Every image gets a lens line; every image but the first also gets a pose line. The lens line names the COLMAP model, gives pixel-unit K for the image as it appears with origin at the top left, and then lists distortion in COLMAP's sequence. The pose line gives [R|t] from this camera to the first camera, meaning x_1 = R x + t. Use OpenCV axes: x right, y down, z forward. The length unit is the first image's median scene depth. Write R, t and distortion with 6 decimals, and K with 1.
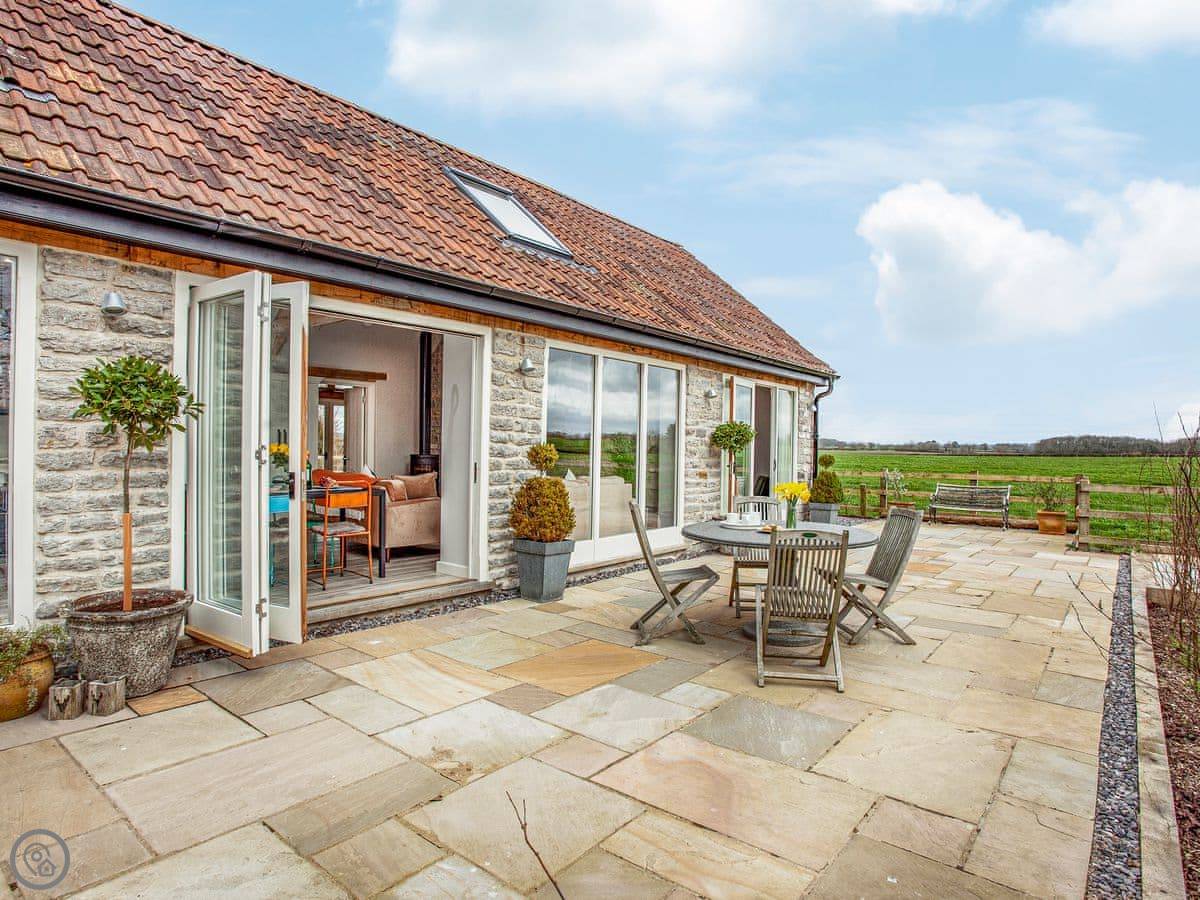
lens RADIAL K [[661.9, 0, 603.6], [0, 661.9, 440.0], [0, 0, 1]] dist [-0.091212, 0.039601]
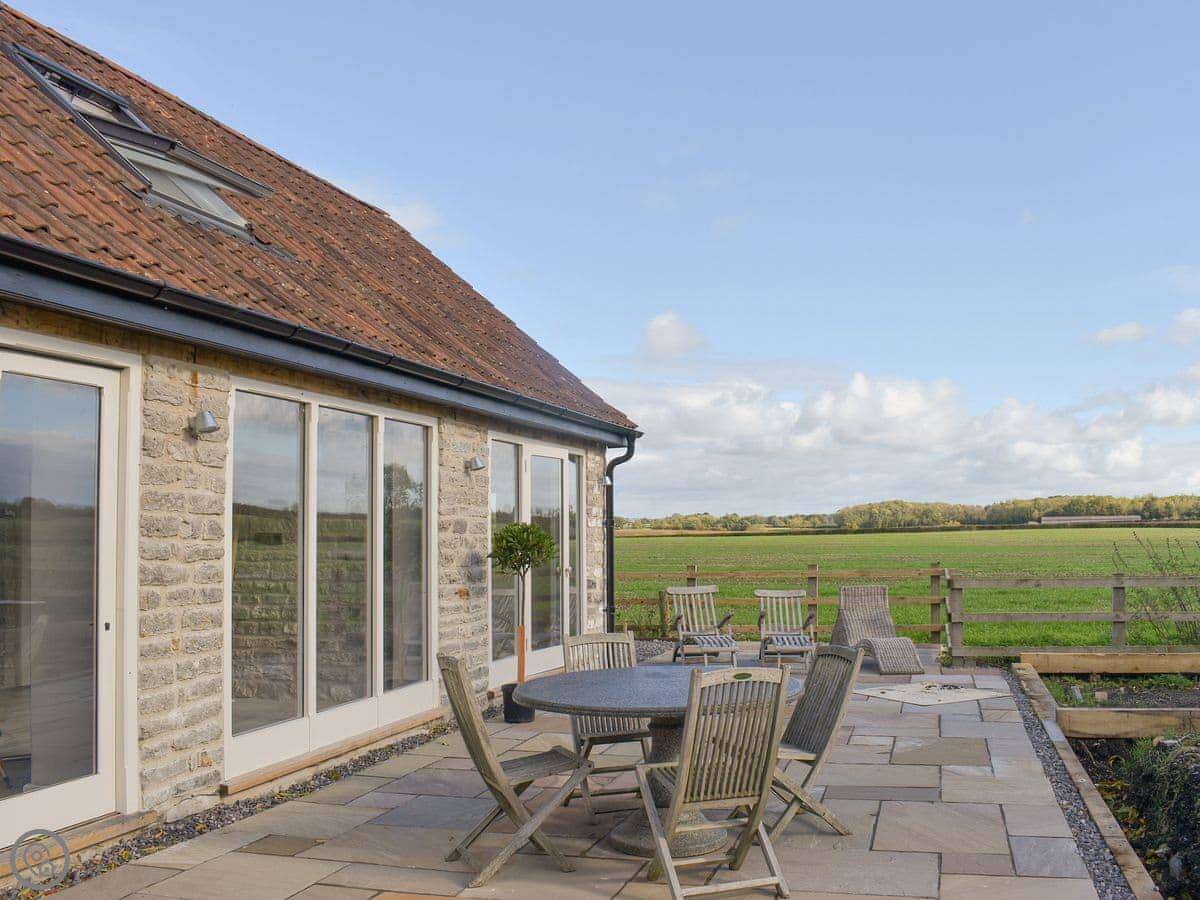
lens RADIAL K [[1079.0, 0, 600.3], [0, 1079.0, 489.9], [0, 0, 1]] dist [-0.004726, -0.006792]
pose [[0.924998, -0.009287, 0.379860, -0.148618], [0.018356, 0.999626, -0.020258, -0.027983], [-0.379530, 0.025711, 0.924822, 0.007725]]
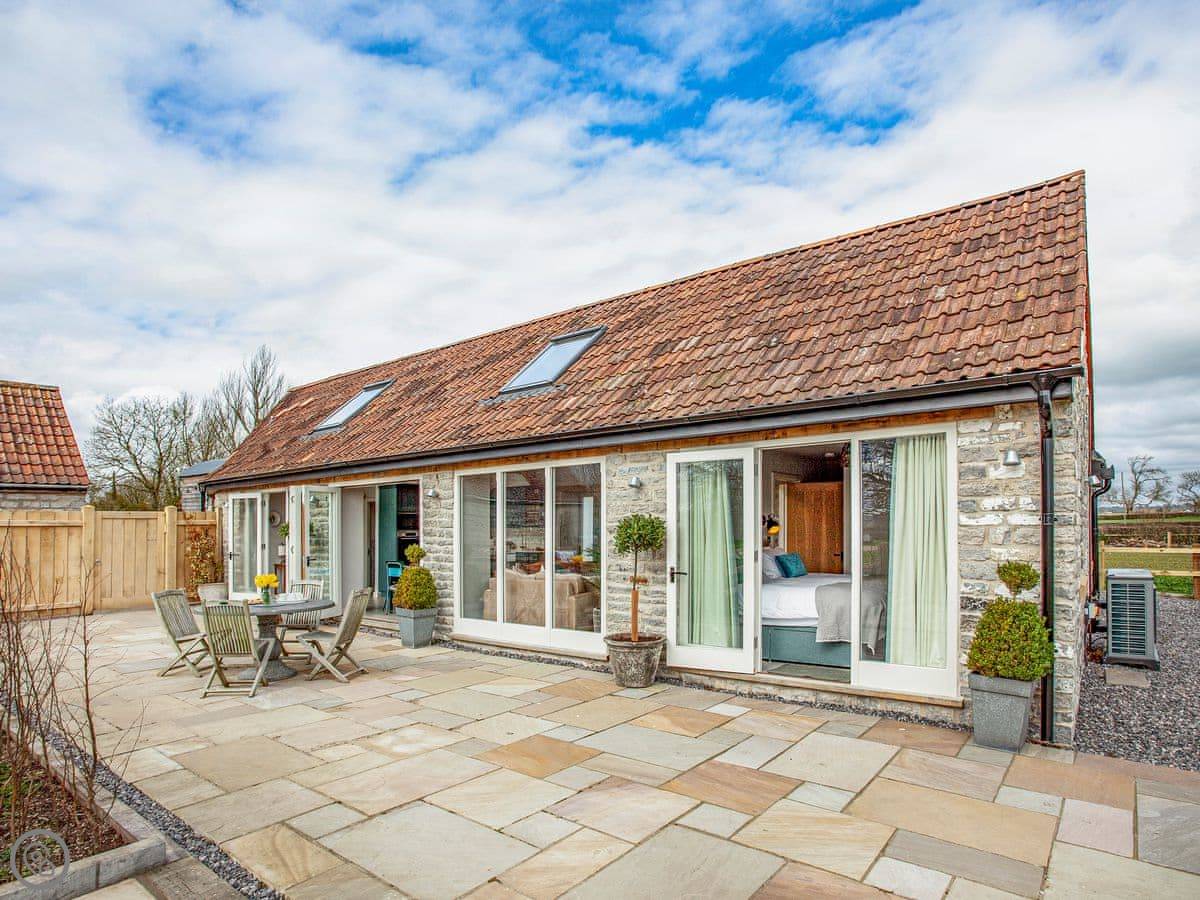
lens RADIAL K [[695.3, 0, 600.0], [0, 695.3, 450.0], [0, 0, 1]] dist [-0.083639, -0.000087]
pose [[0.036346, -0.120161, -0.992089, 1.452405], [0.025447, 0.992534, -0.119282, -0.010622], [0.999015, -0.020910, 0.039132, 1.276800]]
